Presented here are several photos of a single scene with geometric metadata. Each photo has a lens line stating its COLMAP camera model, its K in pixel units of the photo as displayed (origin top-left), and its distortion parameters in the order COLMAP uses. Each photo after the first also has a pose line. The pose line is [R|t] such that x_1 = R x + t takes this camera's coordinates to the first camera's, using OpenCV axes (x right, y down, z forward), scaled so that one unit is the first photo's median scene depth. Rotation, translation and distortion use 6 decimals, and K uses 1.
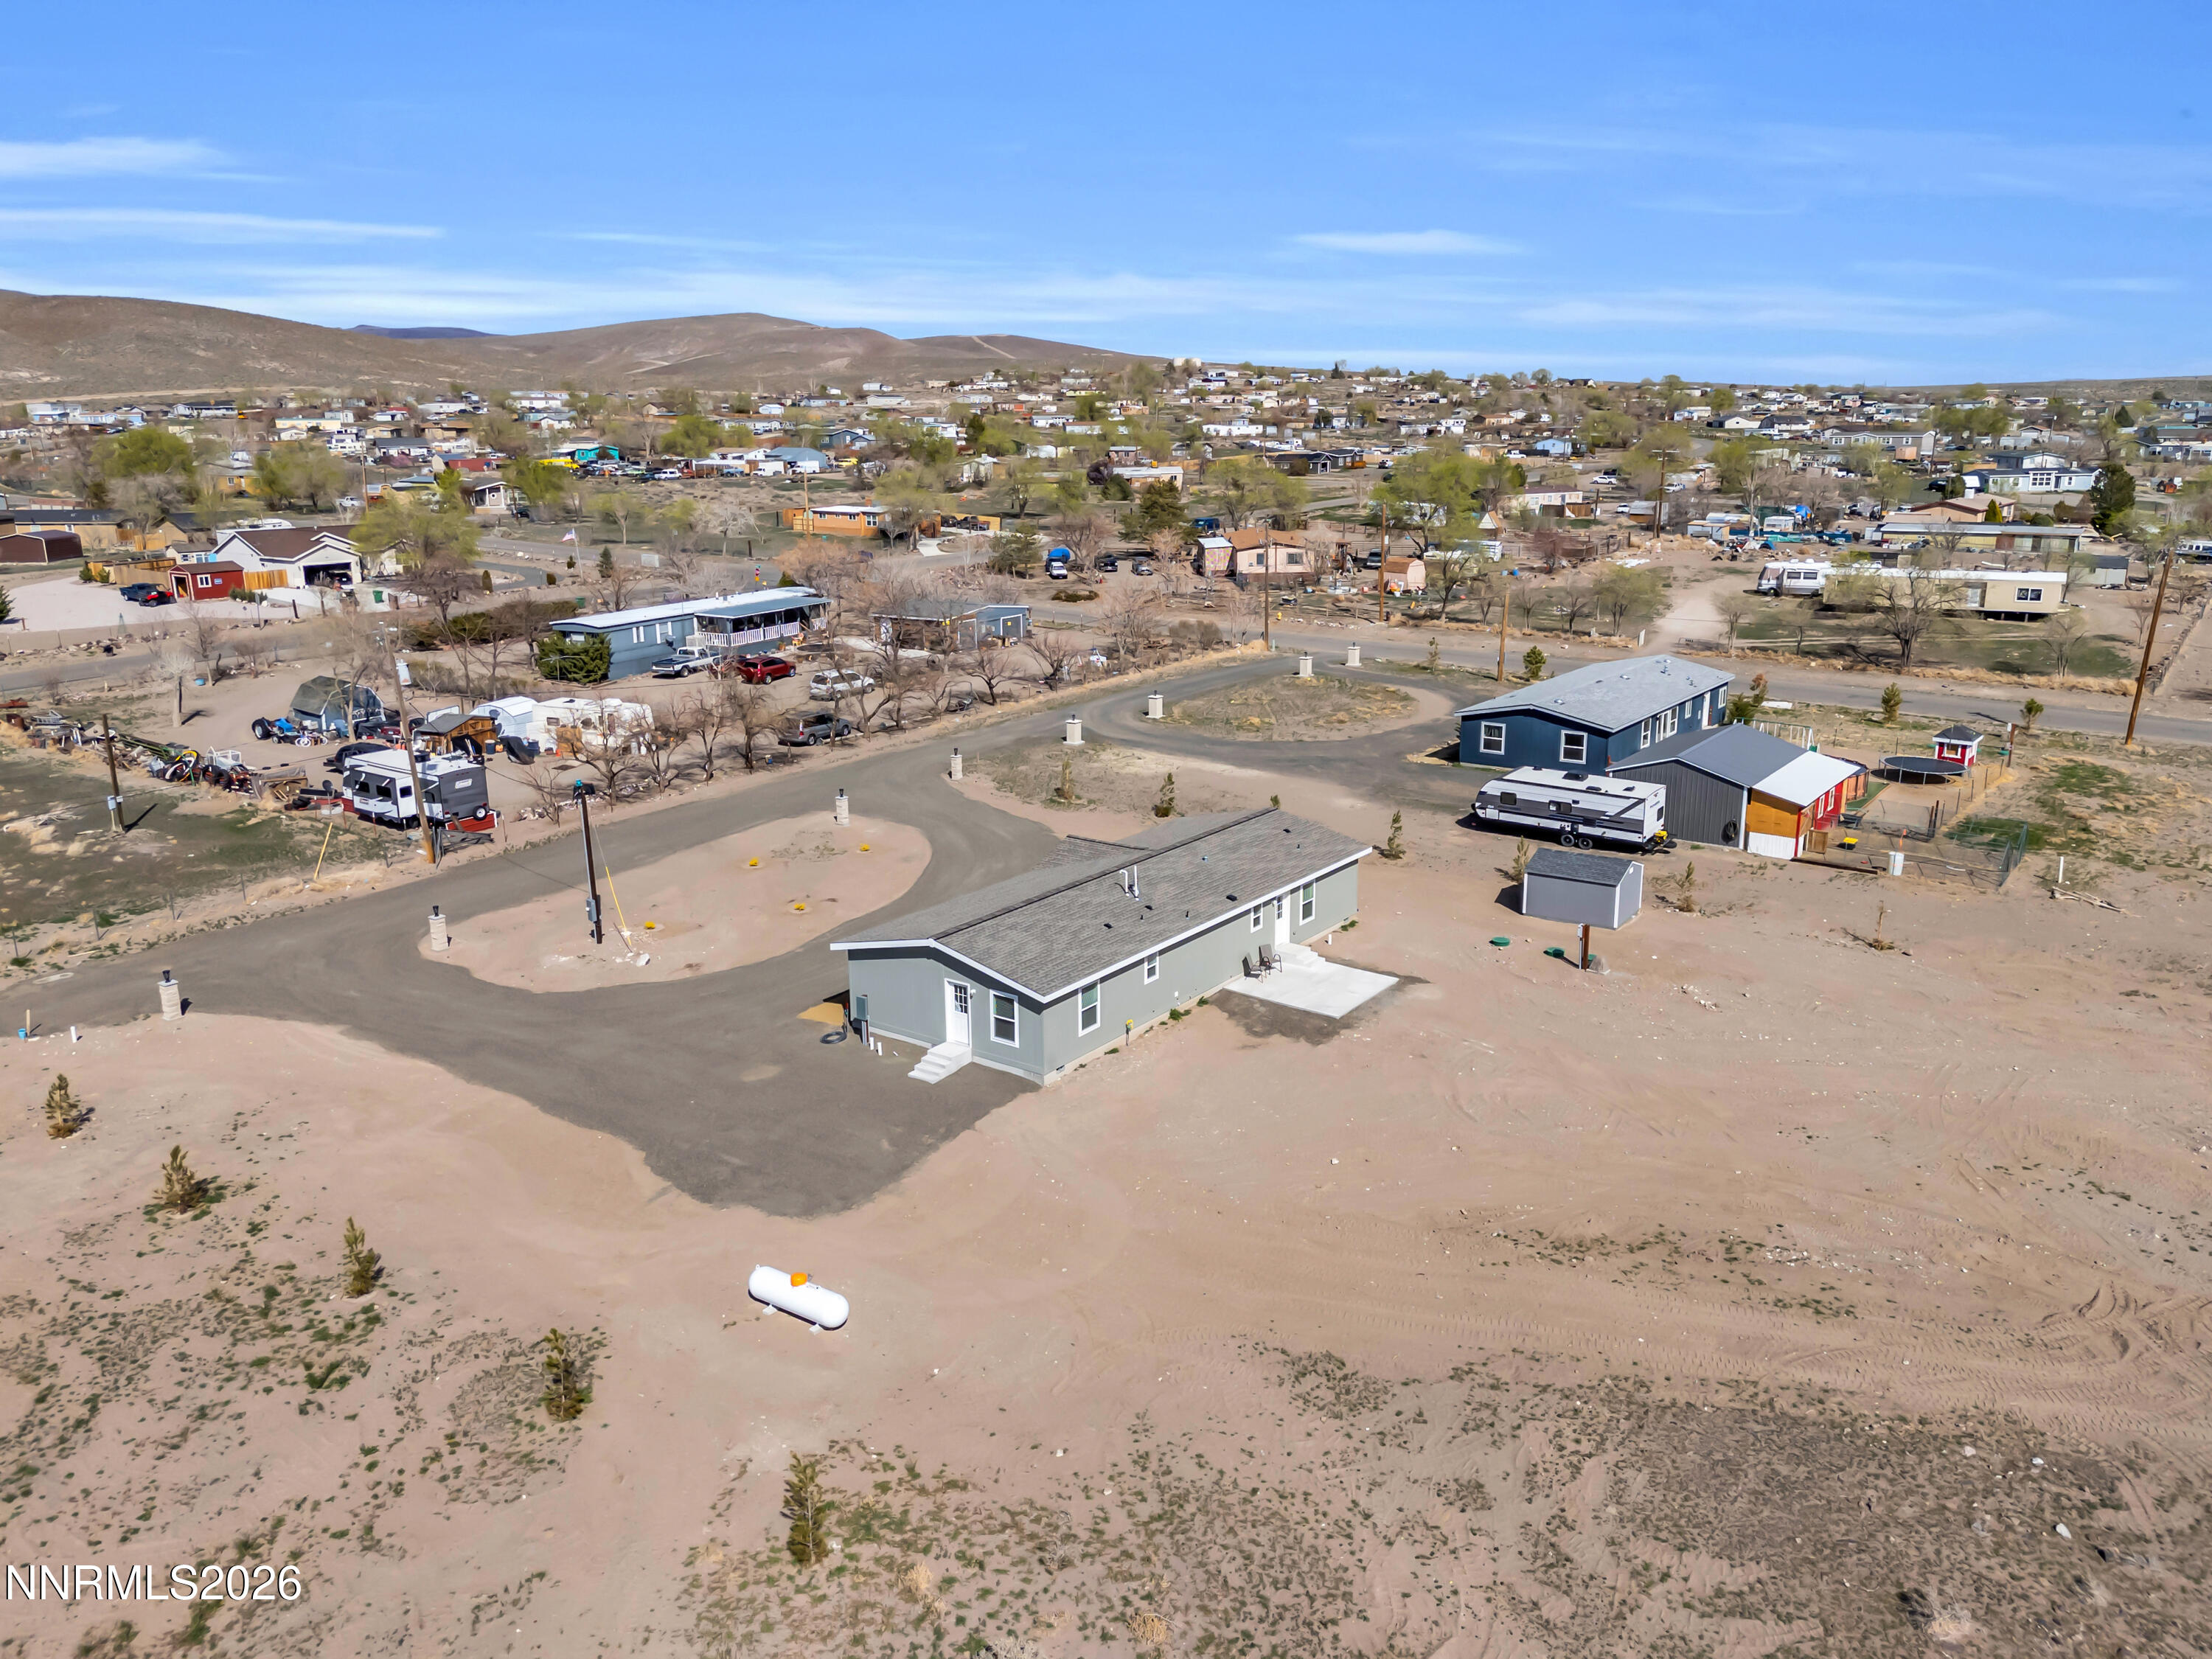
lens RADIAL K [[1639.3, 0, 1106.0], [0, 1639.3, 829.5], [0, 0, 1]] dist [0.086516, -0.089796]
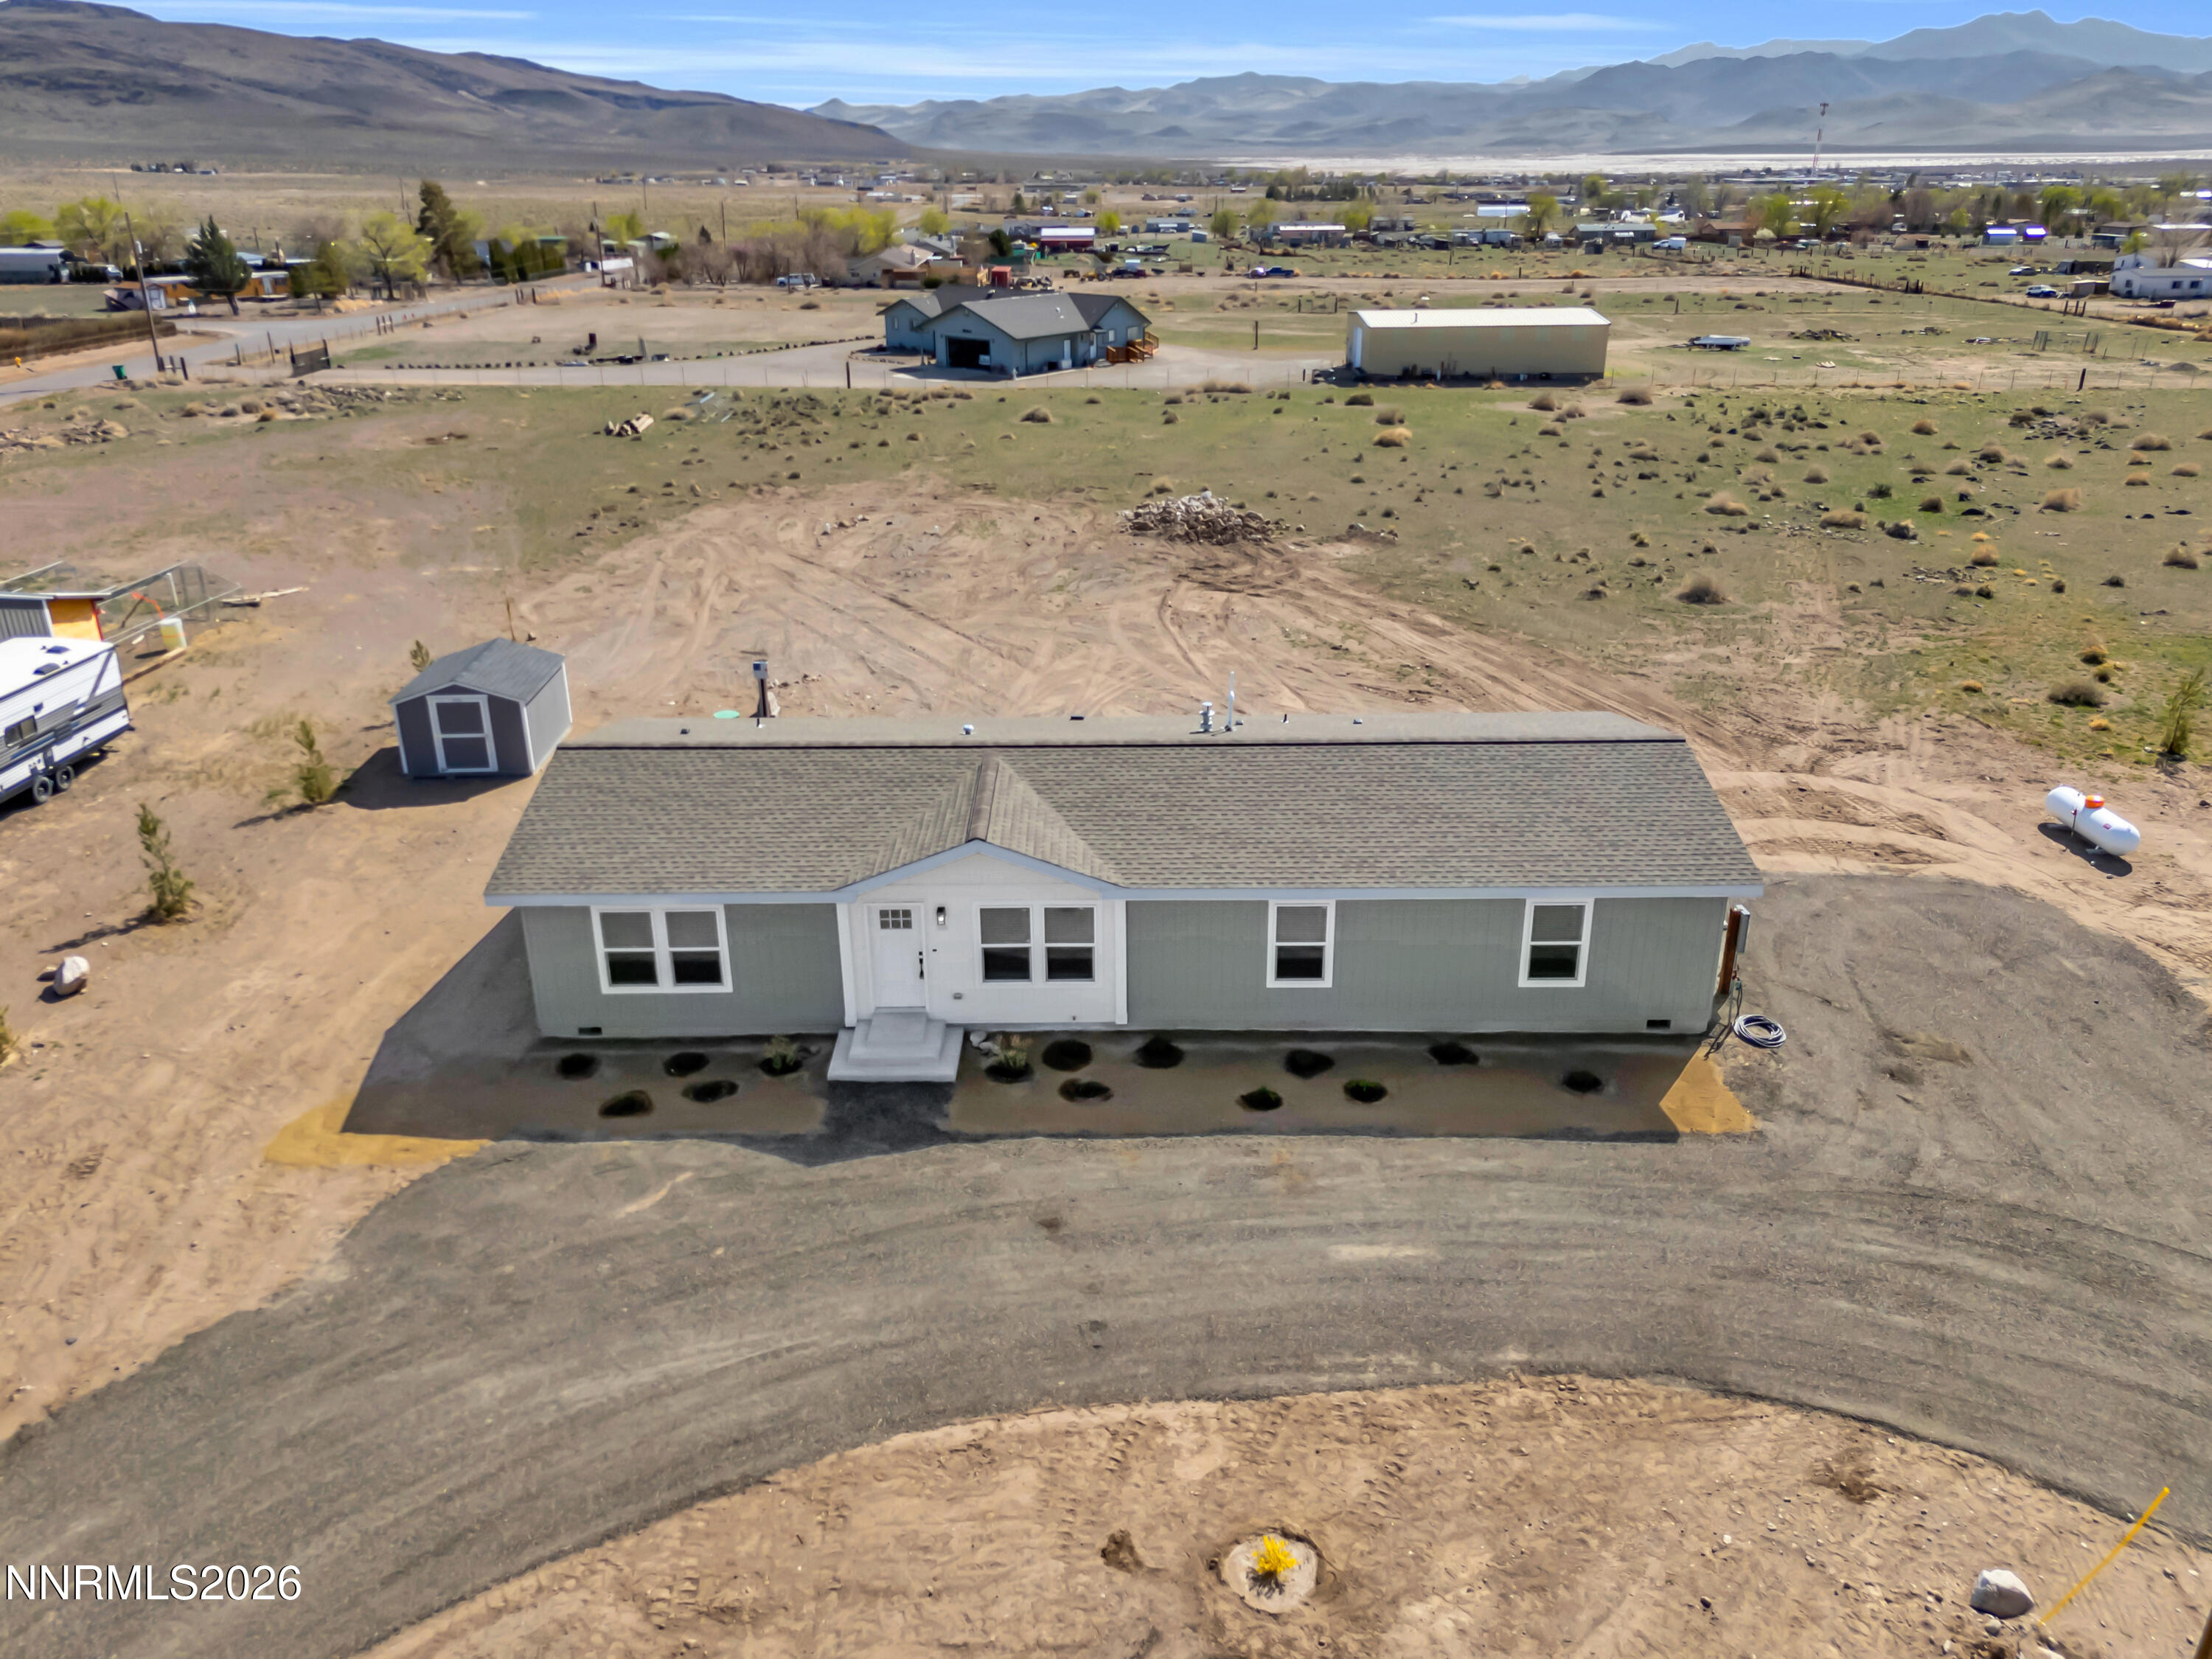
lens RADIAL K [[1642.1, 0, 1106.0], [0, 1642.1, 829.5], [0, 0, 1]] dist [0.071640, -0.062599]
pose [[-0.593133, -0.294371, 0.749359, -0.364782], [0.211410, 0.841151, 0.497766, -0.205633], [-0.776852, 0.453664, -0.436681, 1.182615]]
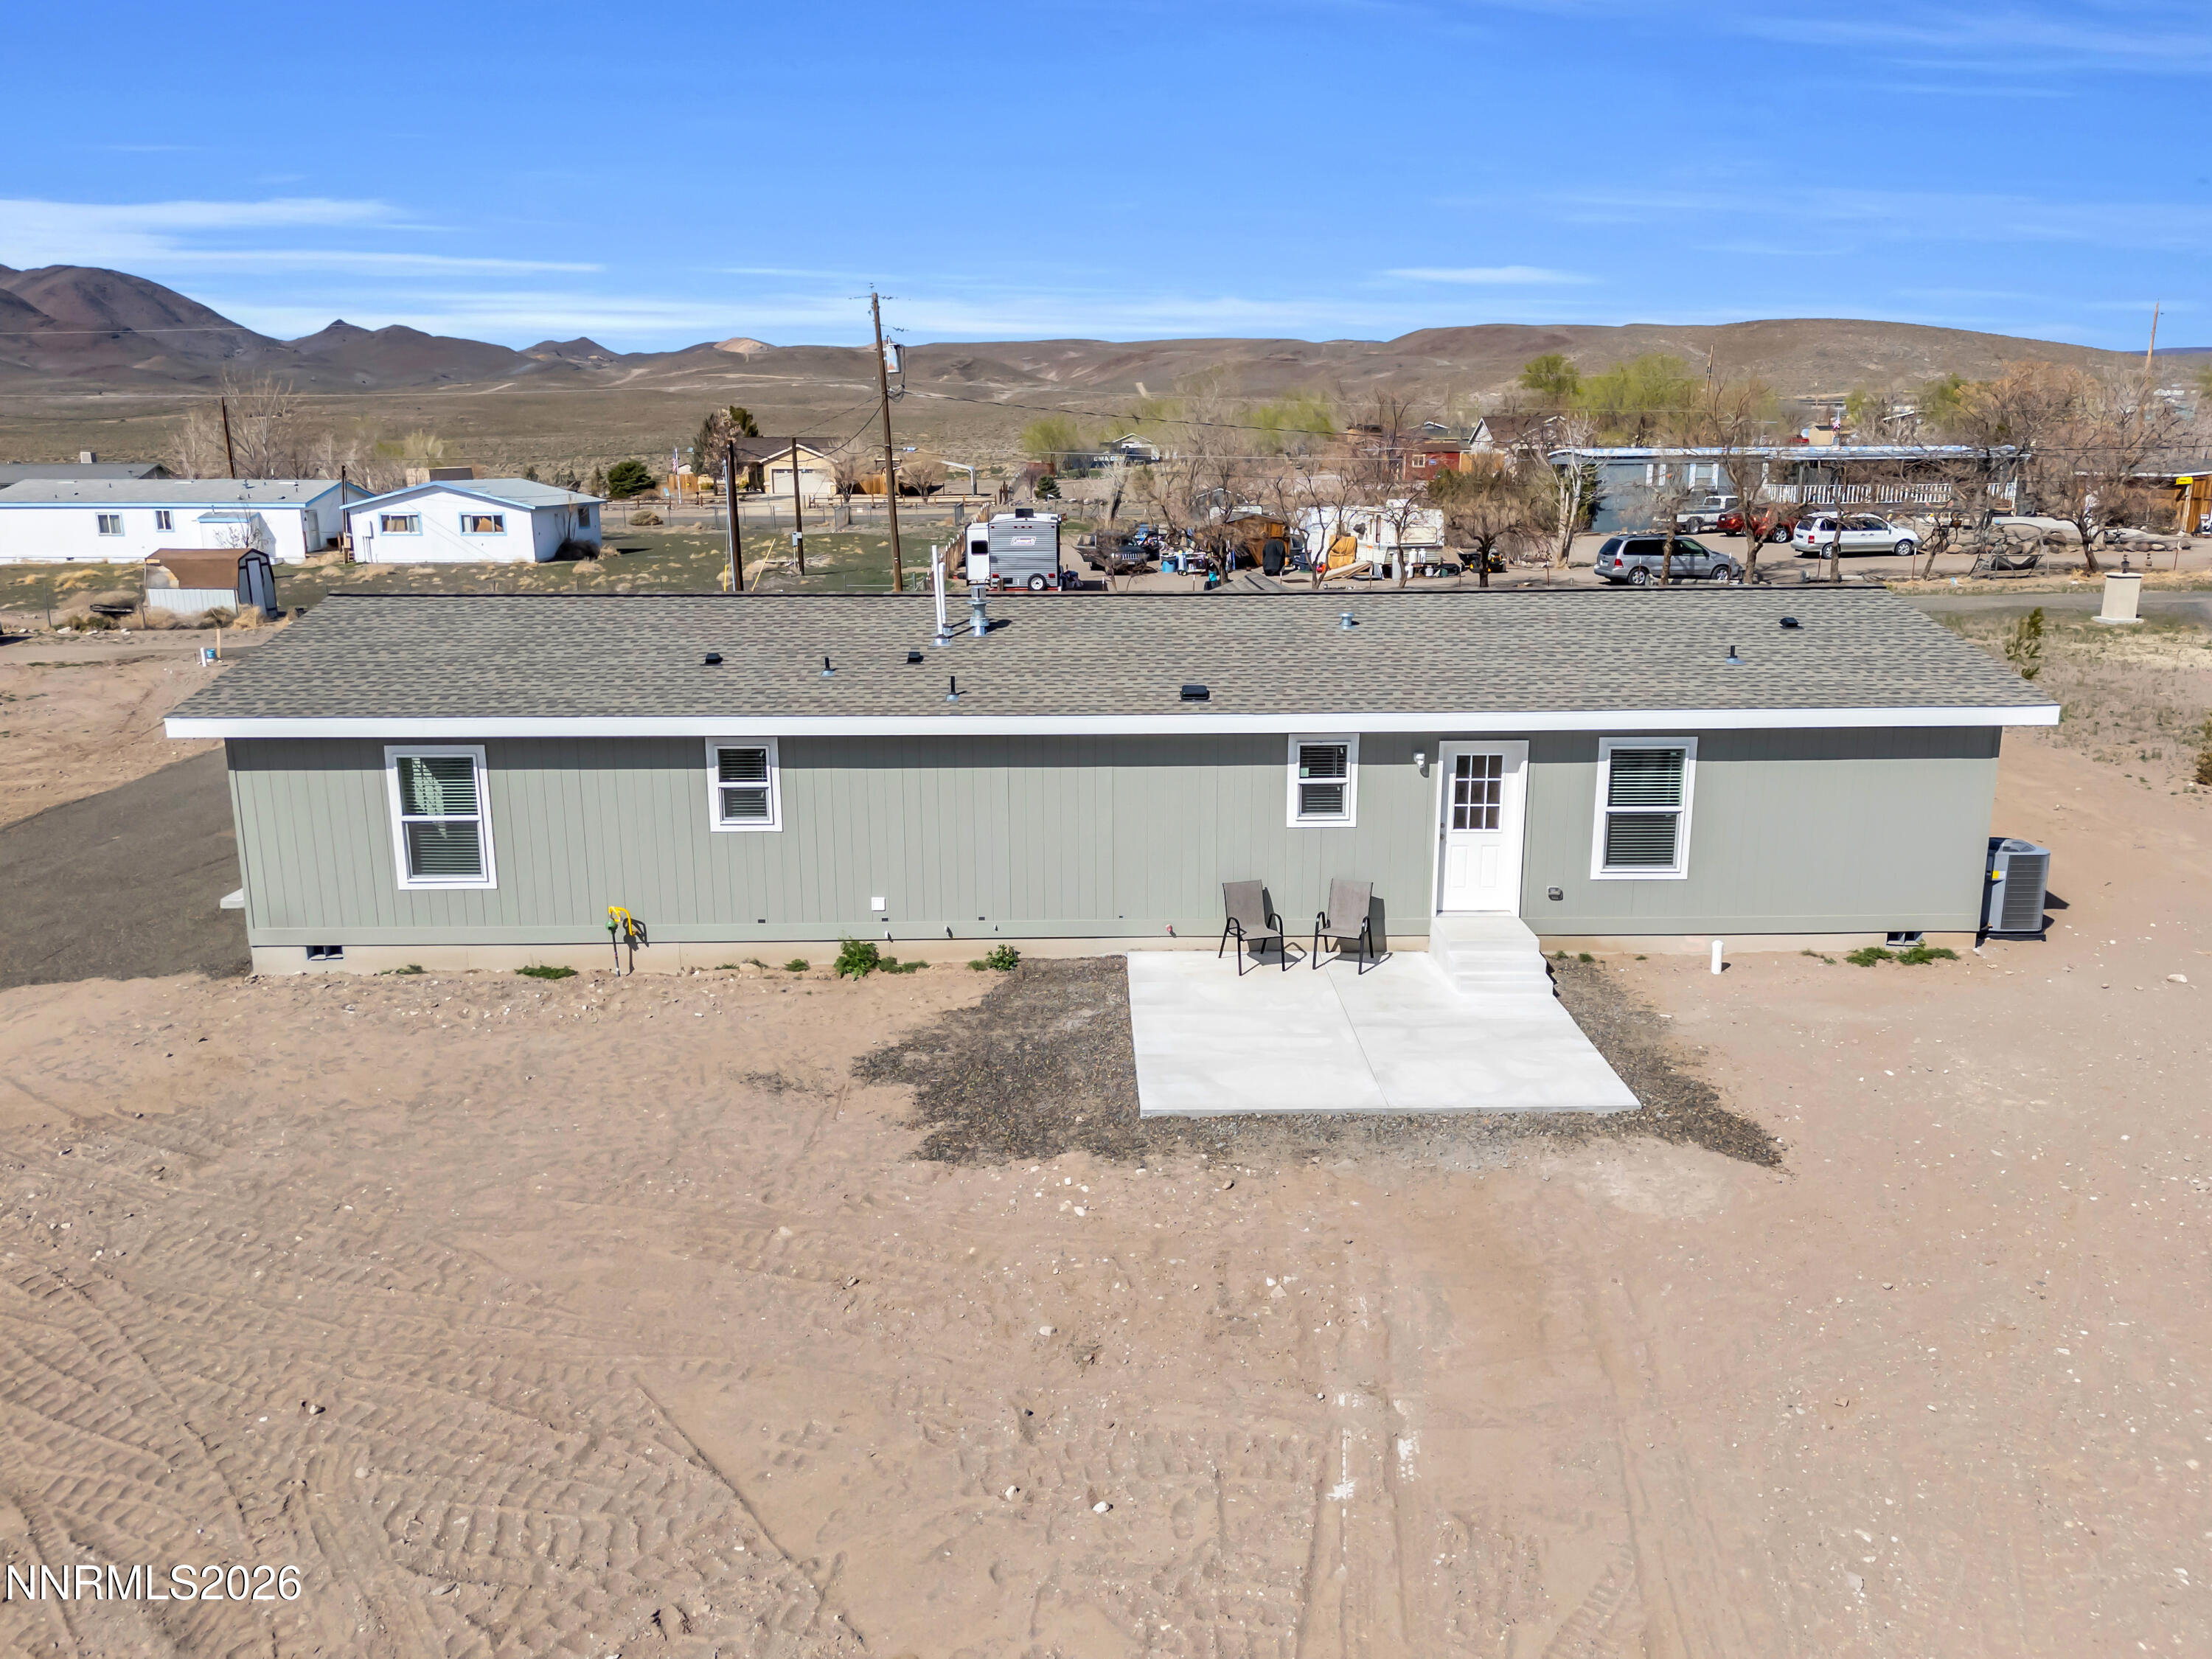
lens RADIAL K [[1639.3, 0, 1106.0], [0, 1639.3, 829.5], [0, 0, 1]] dist [0.086516, -0.089796]
pose [[0.604227, 0.186000, -0.774799, 0.302453], [-0.199045, 0.976780, 0.079263, 0.042575], [0.771551, 0.106327, 0.627219, 0.727480]]
